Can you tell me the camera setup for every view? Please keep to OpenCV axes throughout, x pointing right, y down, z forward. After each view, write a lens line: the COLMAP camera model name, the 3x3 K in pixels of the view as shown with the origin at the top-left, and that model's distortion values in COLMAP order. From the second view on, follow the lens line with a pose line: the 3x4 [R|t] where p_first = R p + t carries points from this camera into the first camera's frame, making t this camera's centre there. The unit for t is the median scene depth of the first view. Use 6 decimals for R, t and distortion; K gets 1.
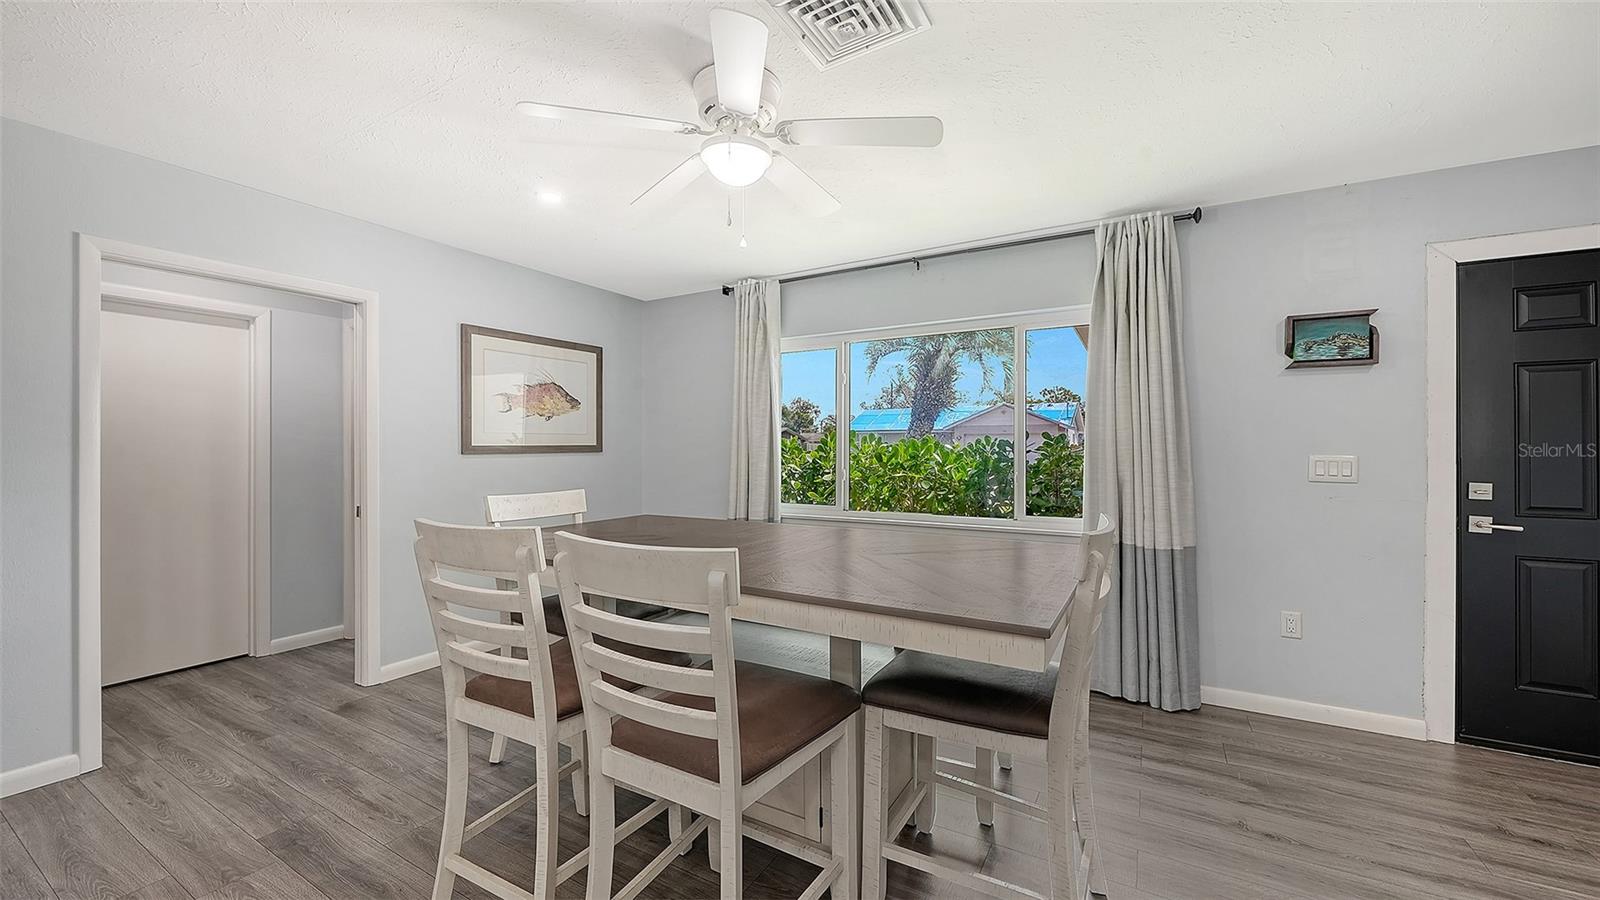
lens RADIAL K [[596.6, 0, 798.3], [0, 596.6, 437.7], [0, 0, 1]] dist [-0.003171, -0.001426]
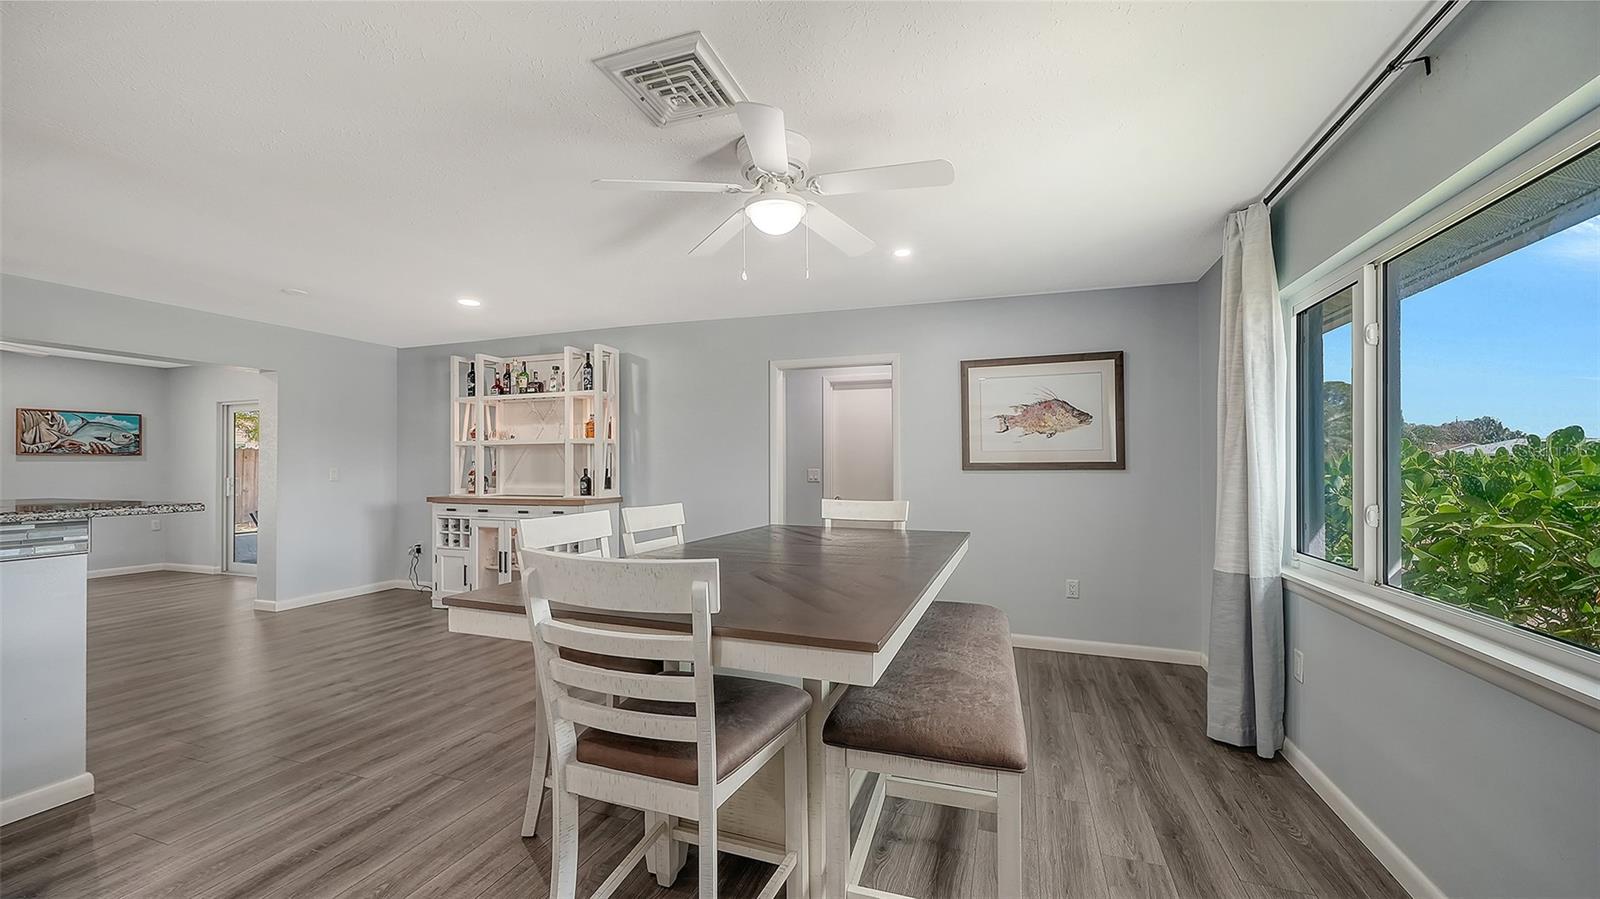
lens RADIAL K [[596.6, 0, 808.5], [0, 596.6, 460.7], [0, 0, 1]] dist [-0.003171, -0.001426]
pose [[0.187841, -0.004897, -0.982187, 0.677218], [0.017281, 0.999849, -0.001680, 0.007809], [0.982047, -0.016657, 0.187897, 0.538122]]
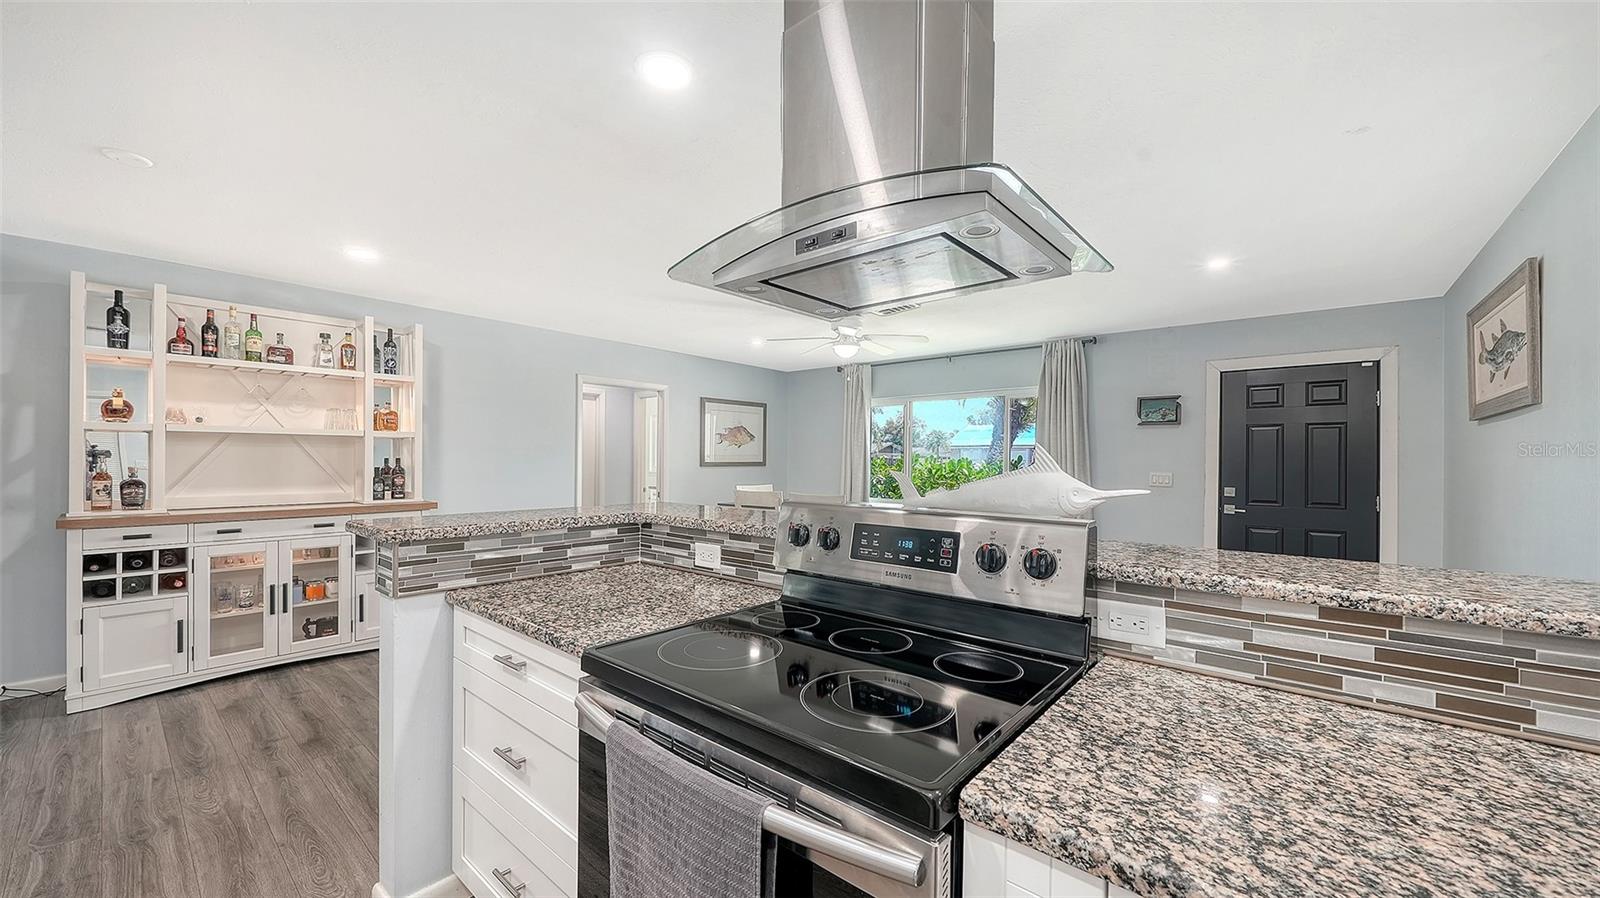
lens RADIAL K [[596.6, 0, 797.5], [0, 596.6, 451.6], [0, 0, 1]] dist [-0.003171, -0.001426]
pose [[0.980988, 0.006304, -0.193967, 0.127674], [-0.006028, 0.999980, 0.002010, -0.028952], [0.193975, -0.000803, 0.981006, -0.947854]]
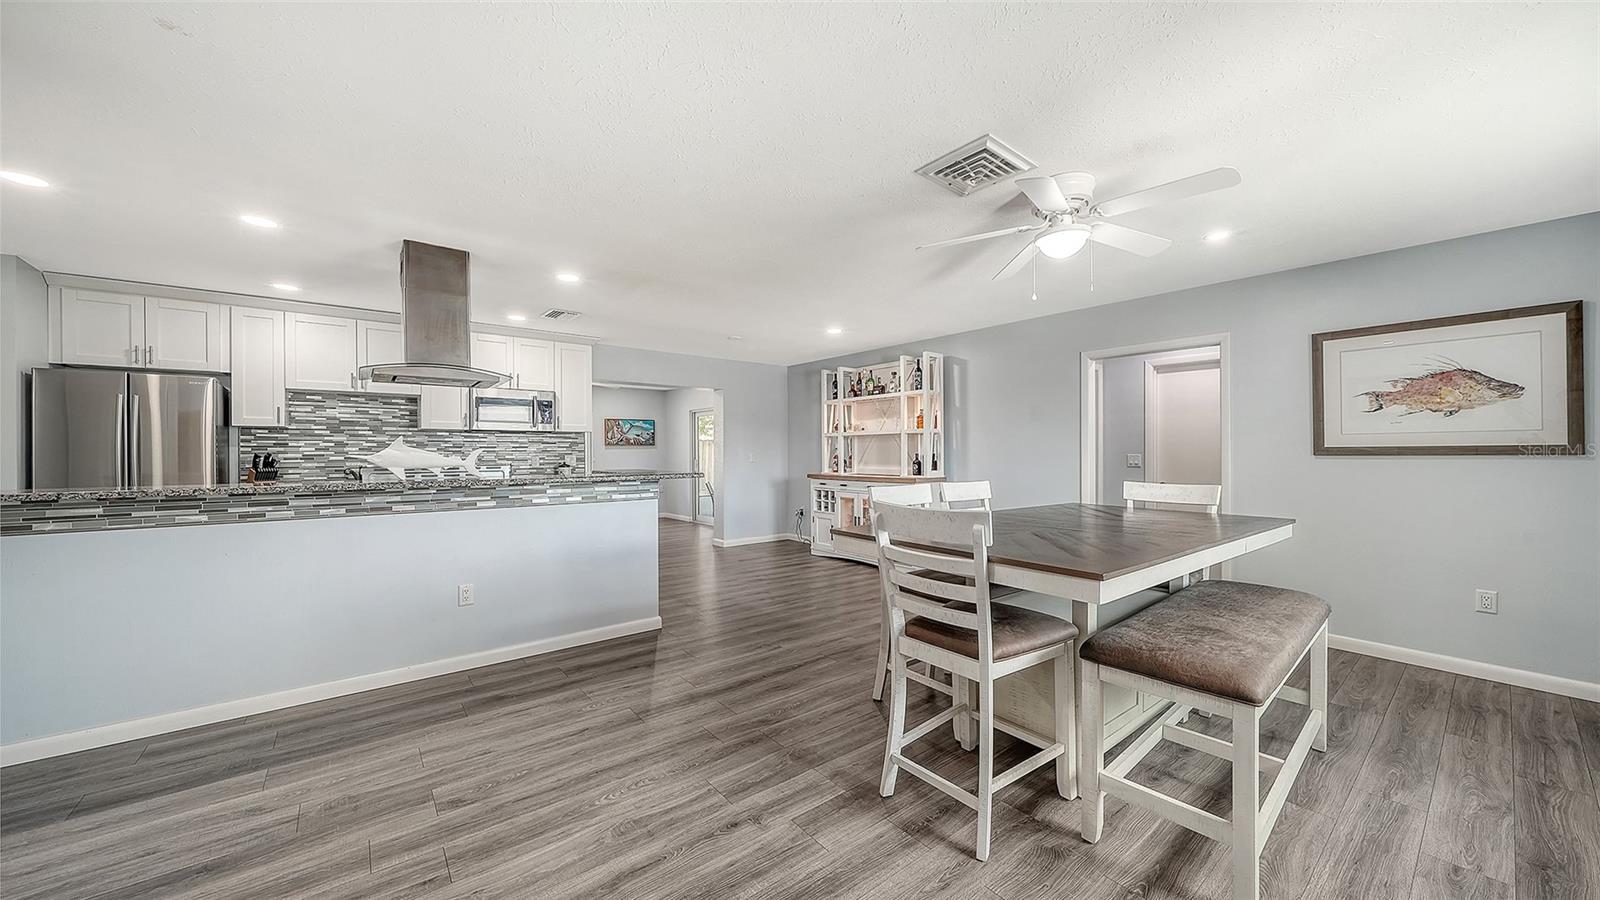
lens RADIAL K [[562.4, 0, 802.3], [0, 562.4, 450.1], [0, 0, 1]] dist [-0.001867, -0.001568]
pose [[-0.367328, 0.001491, -0.930090, 0.877792], [0.019897, 0.999782, -0.006255, 0.009148], [0.929879, -0.020804, -0.367277, 0.585266]]
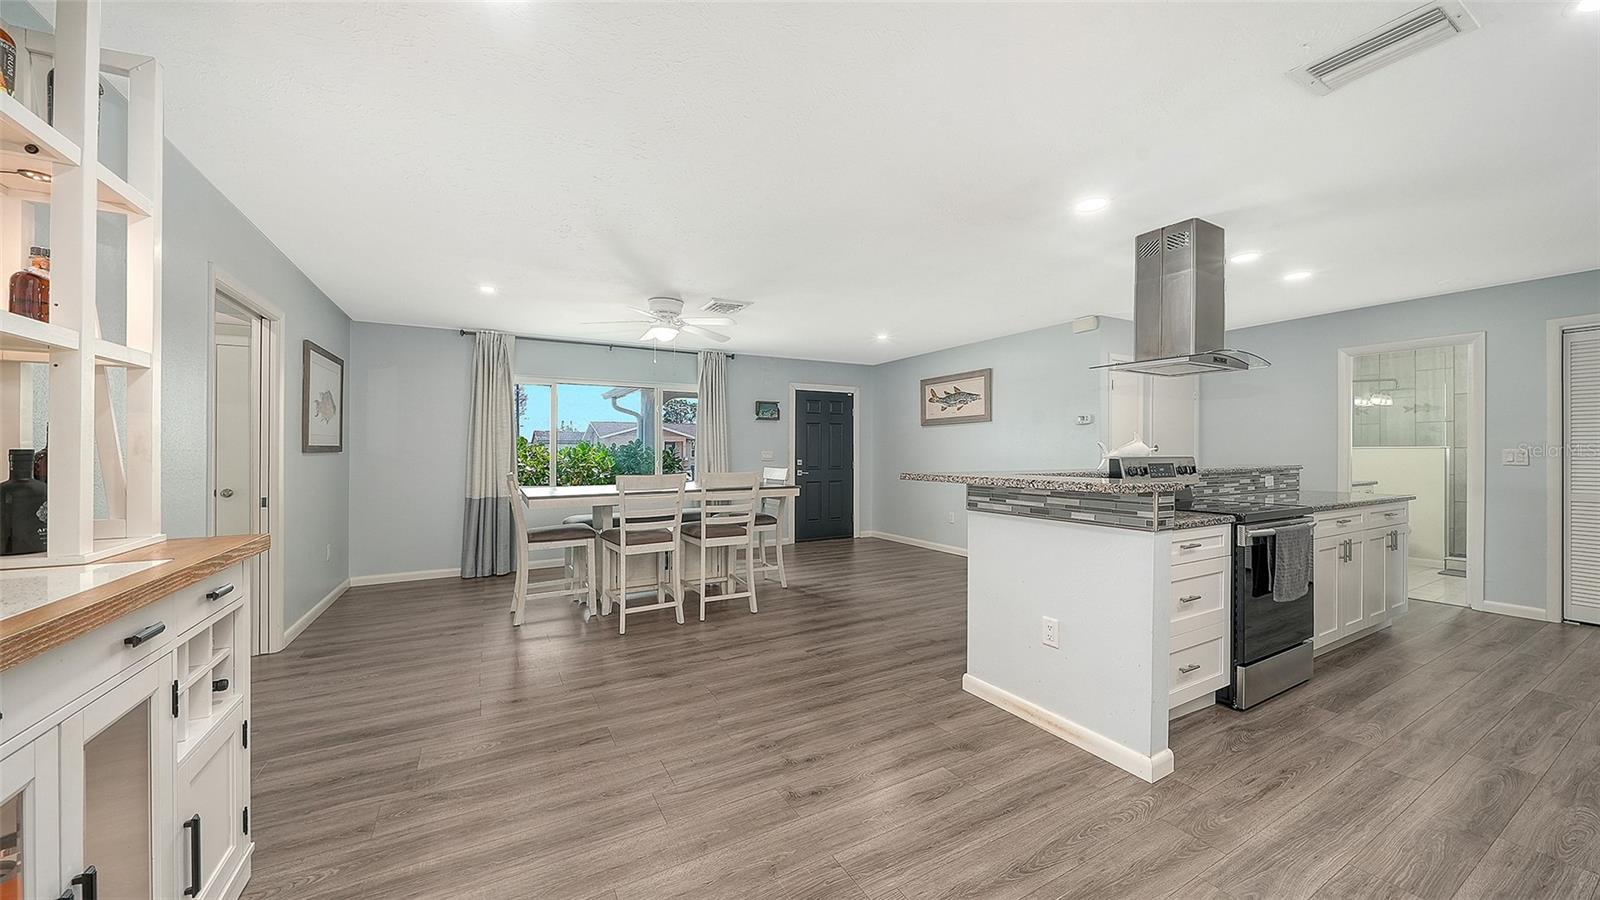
lens RADIAL K [[562.4, 0, 799.2], [0, 562.4, 448.1], [0, 0, 1]] dist [-0.001867, -0.001568]
pose [[0.520311, 0.005770, 0.853957, -1.168442], [-0.013430, 0.999909, 0.001426, 0.006896], [-0.853871, -0.012211, 0.520341, -0.464128]]
